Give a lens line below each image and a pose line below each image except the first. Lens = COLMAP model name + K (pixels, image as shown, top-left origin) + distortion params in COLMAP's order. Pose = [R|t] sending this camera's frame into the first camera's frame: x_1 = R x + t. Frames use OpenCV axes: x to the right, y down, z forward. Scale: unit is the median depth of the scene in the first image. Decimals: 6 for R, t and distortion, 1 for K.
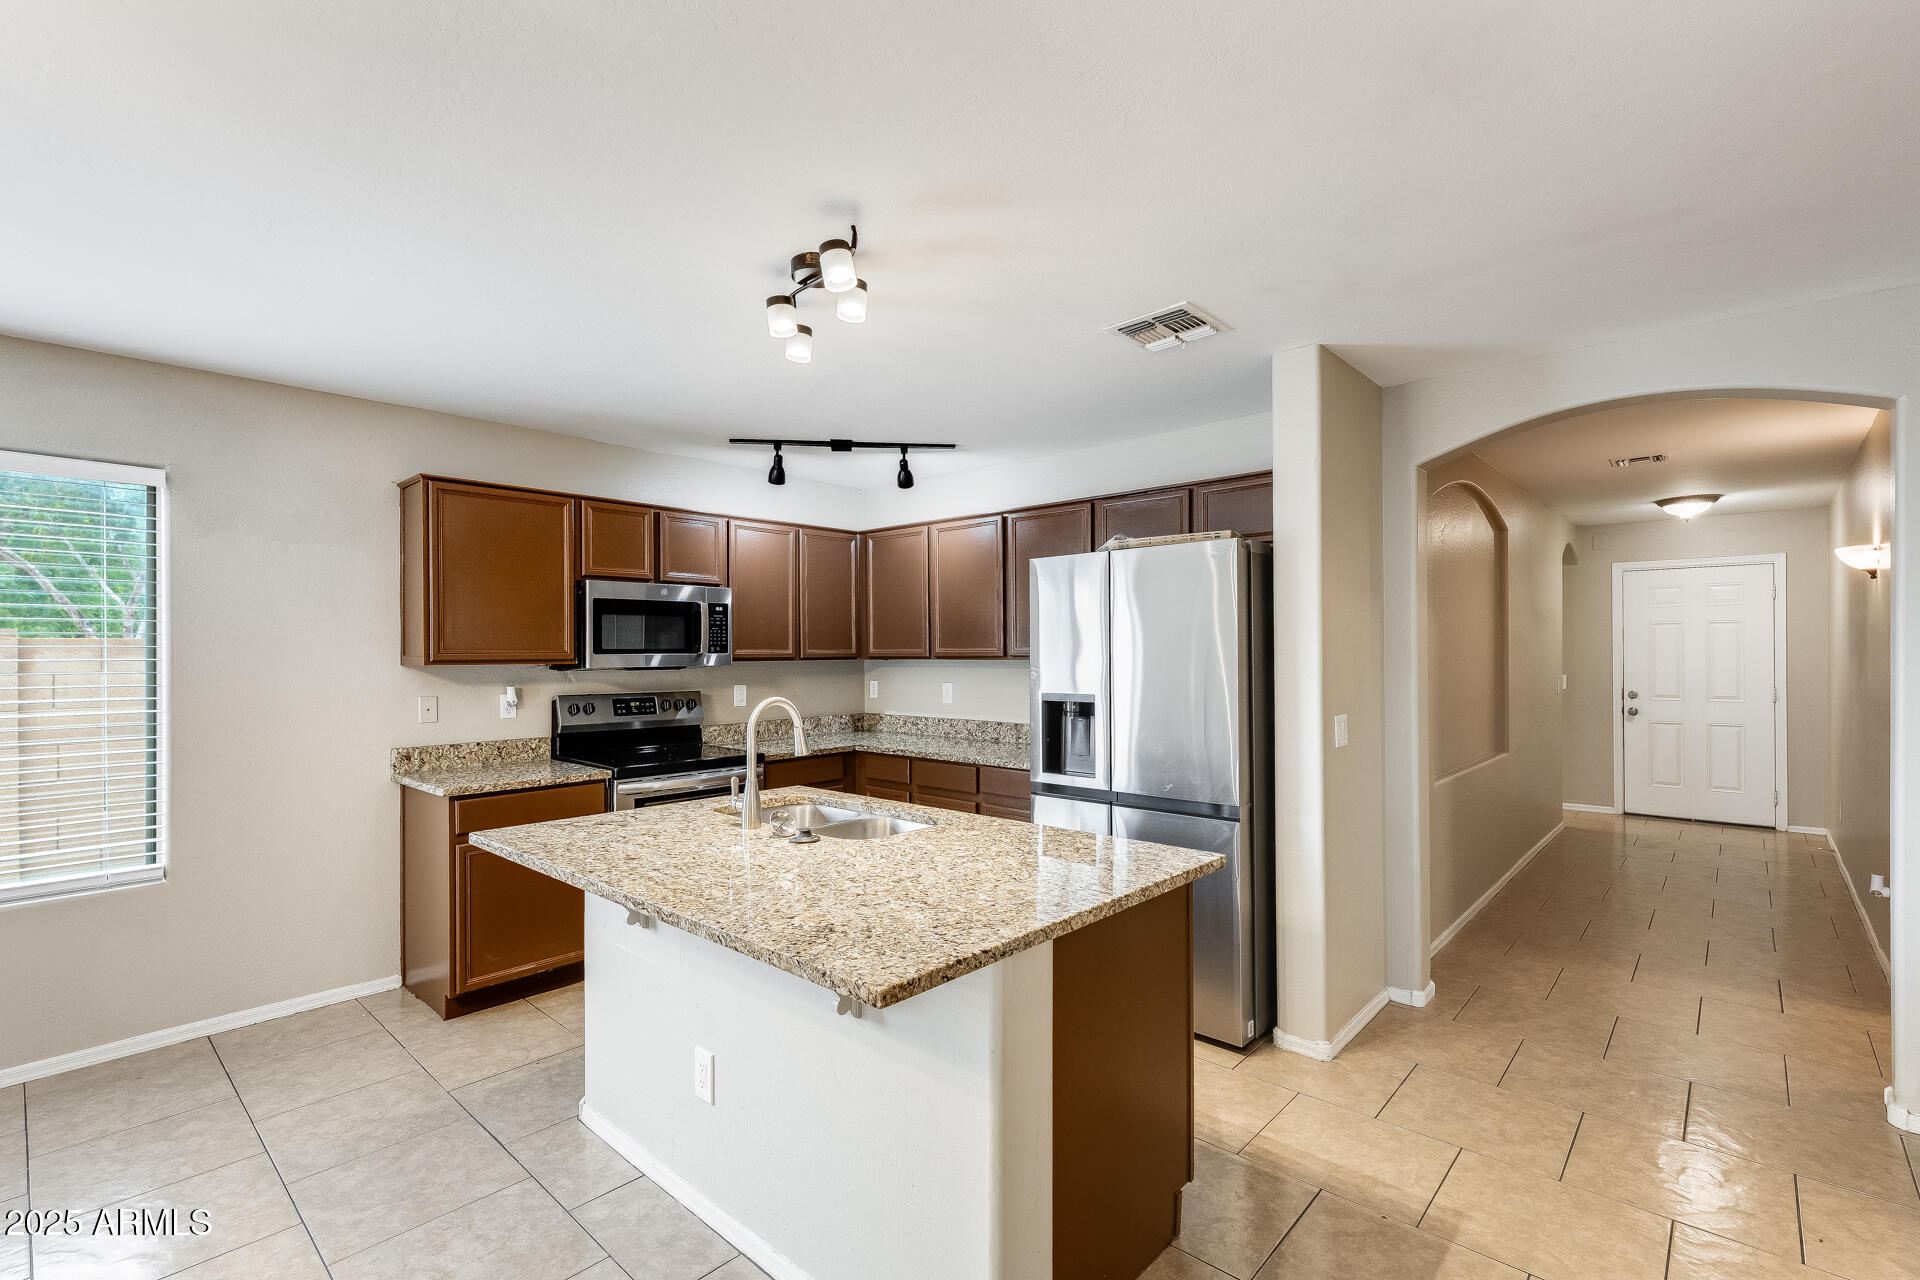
lens RADIAL K [[872.0, 0, 960.2], [0, 872.0, 645.4], [0, 0, 1]] dist [0.014572, -0.000627]
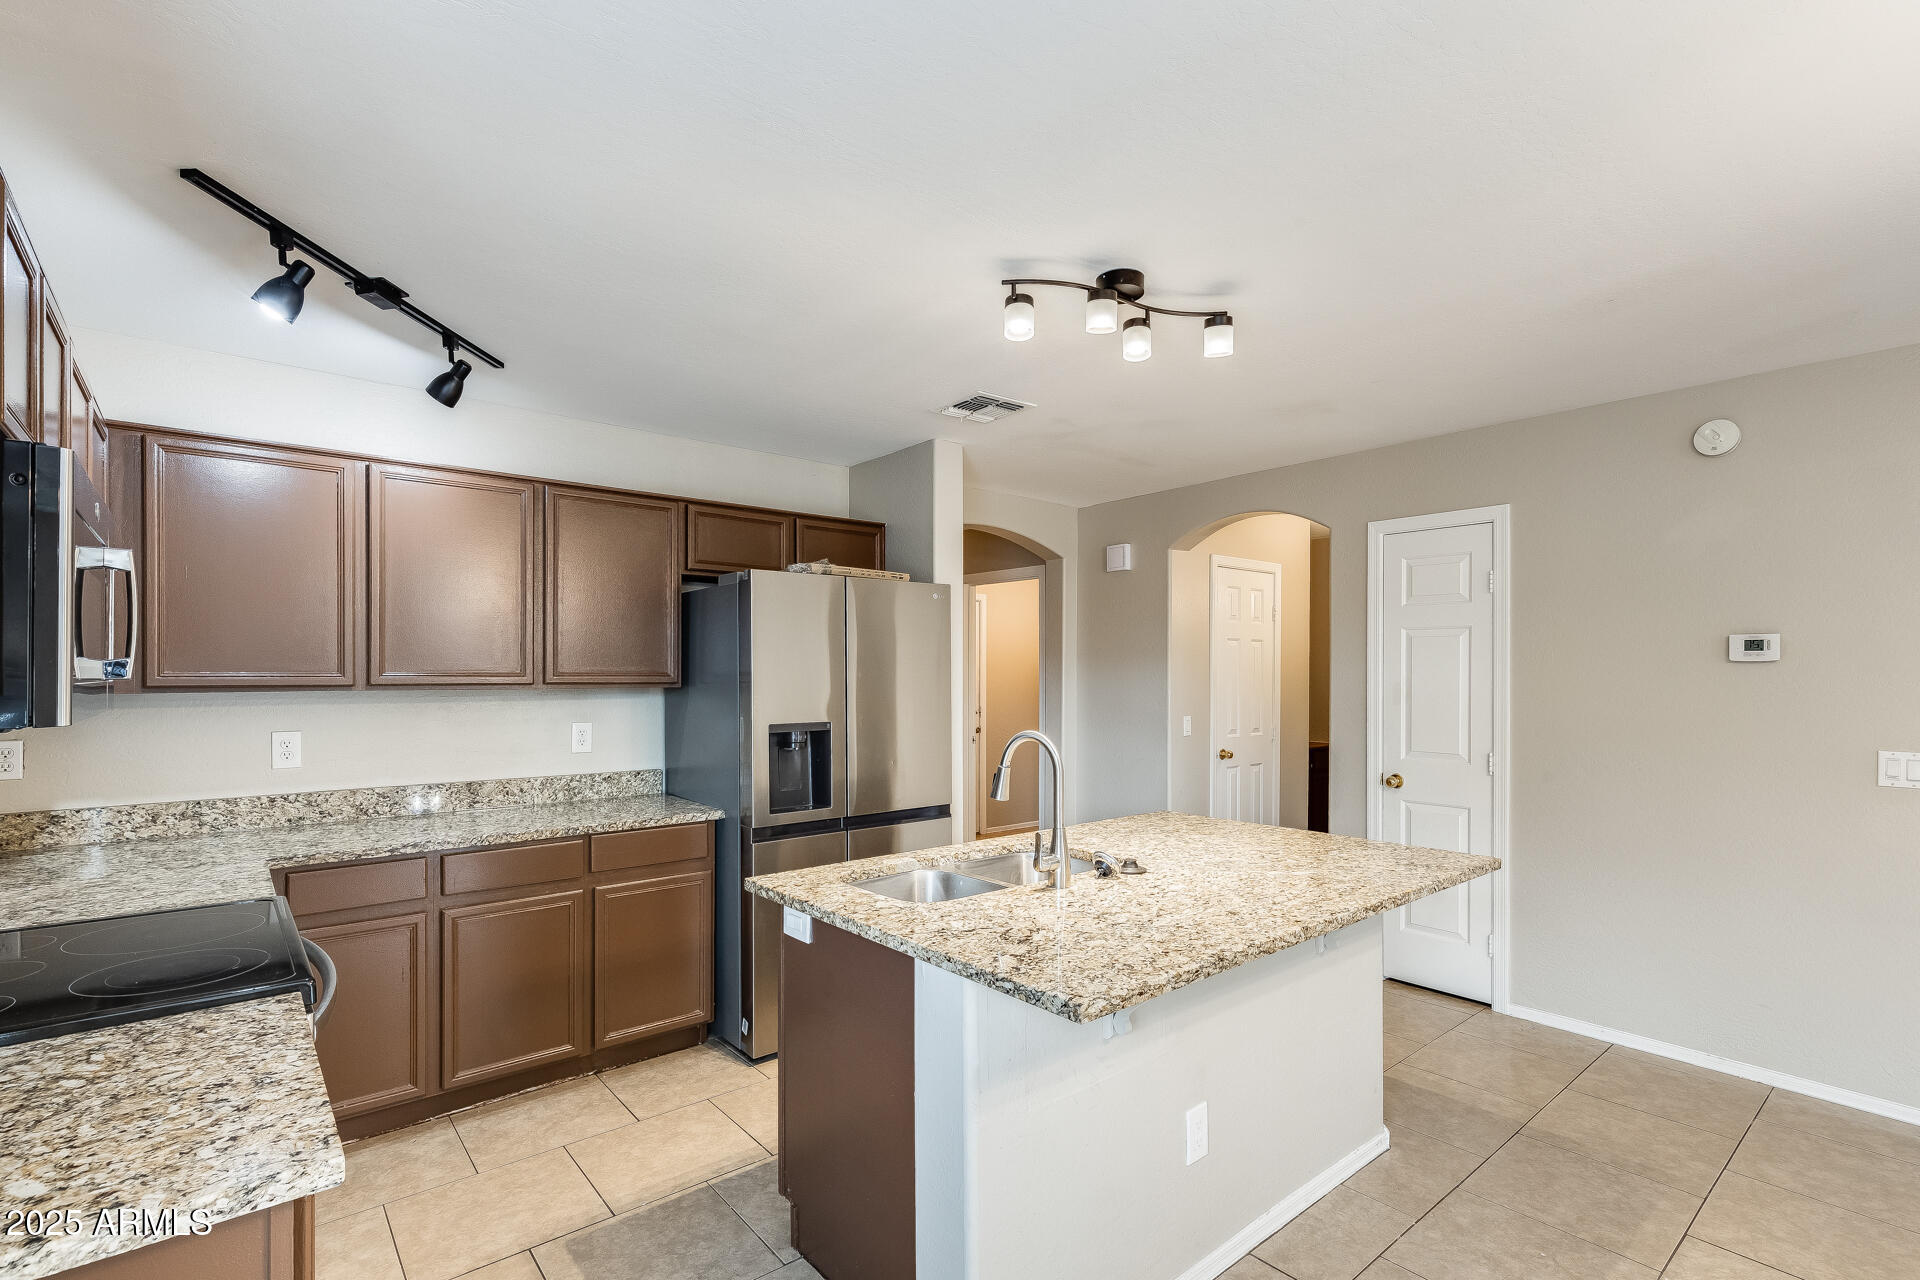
lens RADIAL K [[890.1, 0, 956.1], [0, 890.1, 678.1], [0, 0, 1]] dist [0.005802, 0.002194]
pose [[0.125902, -0.000230, 0.992043, -0.708469], [-0.005143, 0.999986, 0.000884, 0.006176], [-0.992029, -0.005214, 0.125899, 0.640179]]
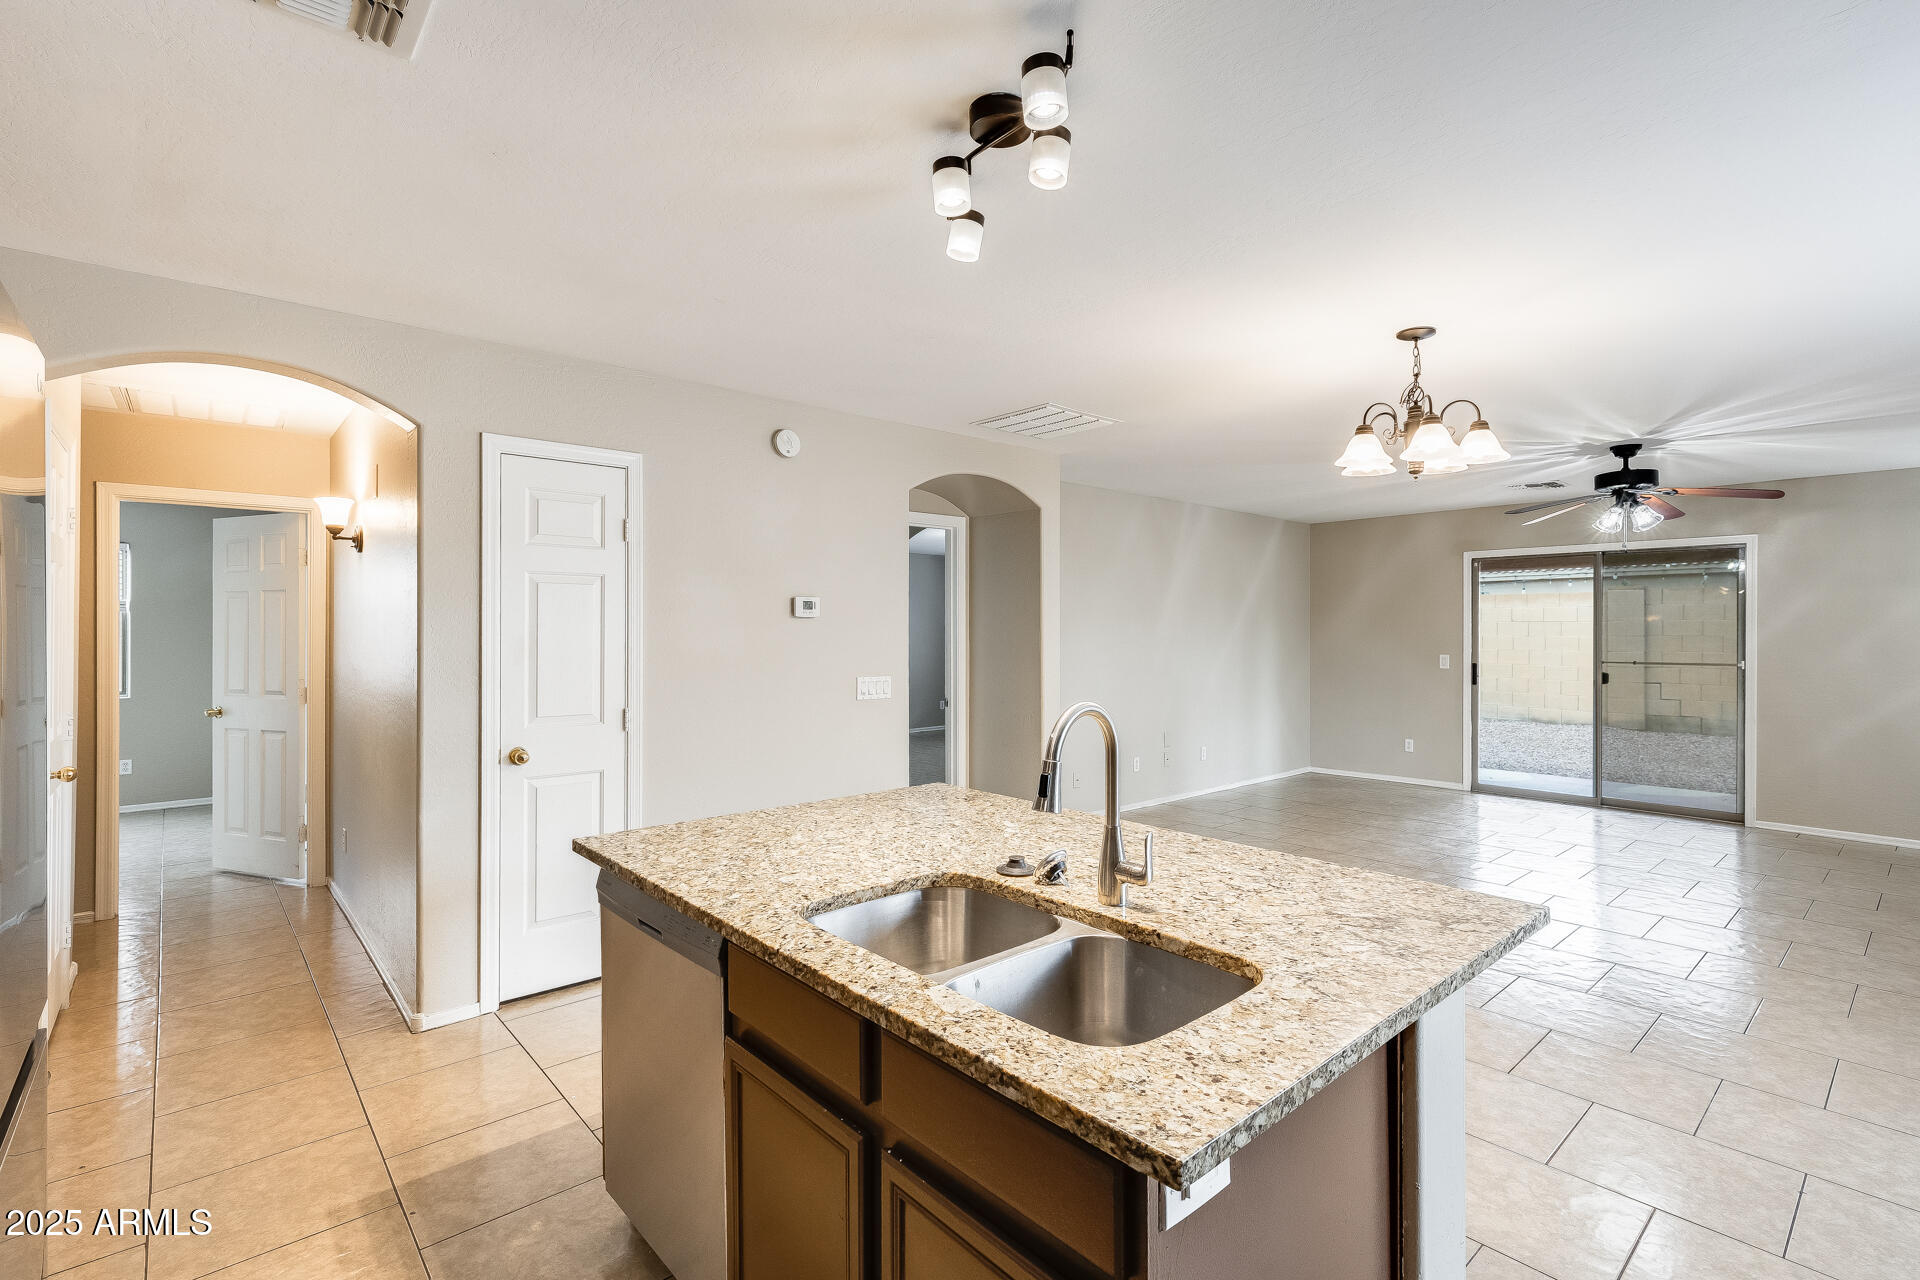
lens RADIAL K [[872.0, 0, 961.7], [0, 872.0, 642.2], [0, 0, 1]] dist [0.014572, -0.000627]
pose [[-0.995646, 0.001046, 0.093204, -0.119677], [0.002016, 0.999945, 0.010312, 0.007888], [-0.093188, 0.010455, -0.995594, 1.064330]]
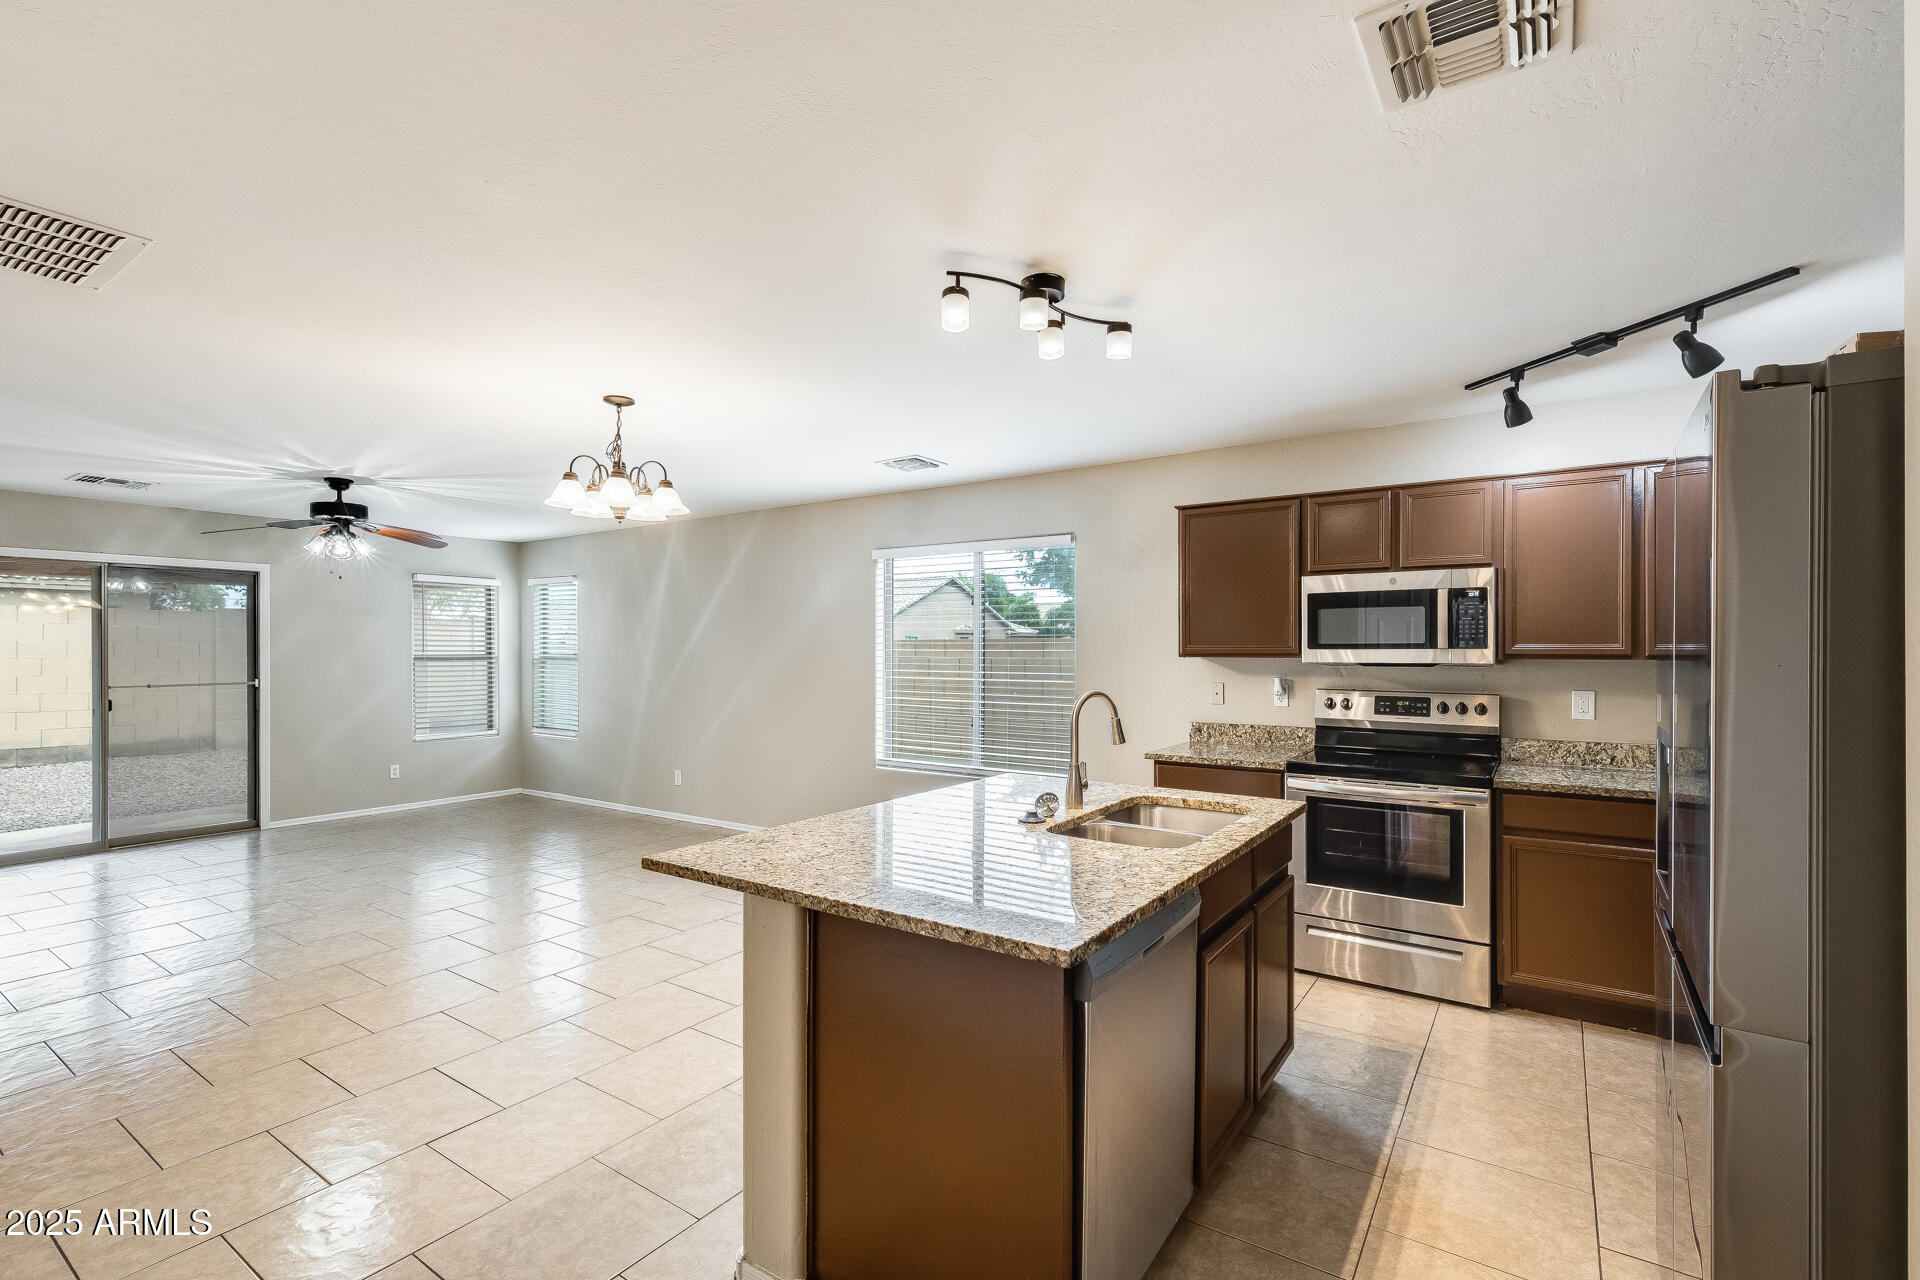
lens RADIAL K [[872.0, 0, 953.4], [0, 872.0, 652.1], [0, 0, 1]] dist [0.014572, -0.000627]
pose [[0.134463, 0.008990, -0.990878, 0.532999], [0.007075, 0.999925, 0.010032, 0.000615], [0.990893, -0.008359, 0.134389, 0.456024]]
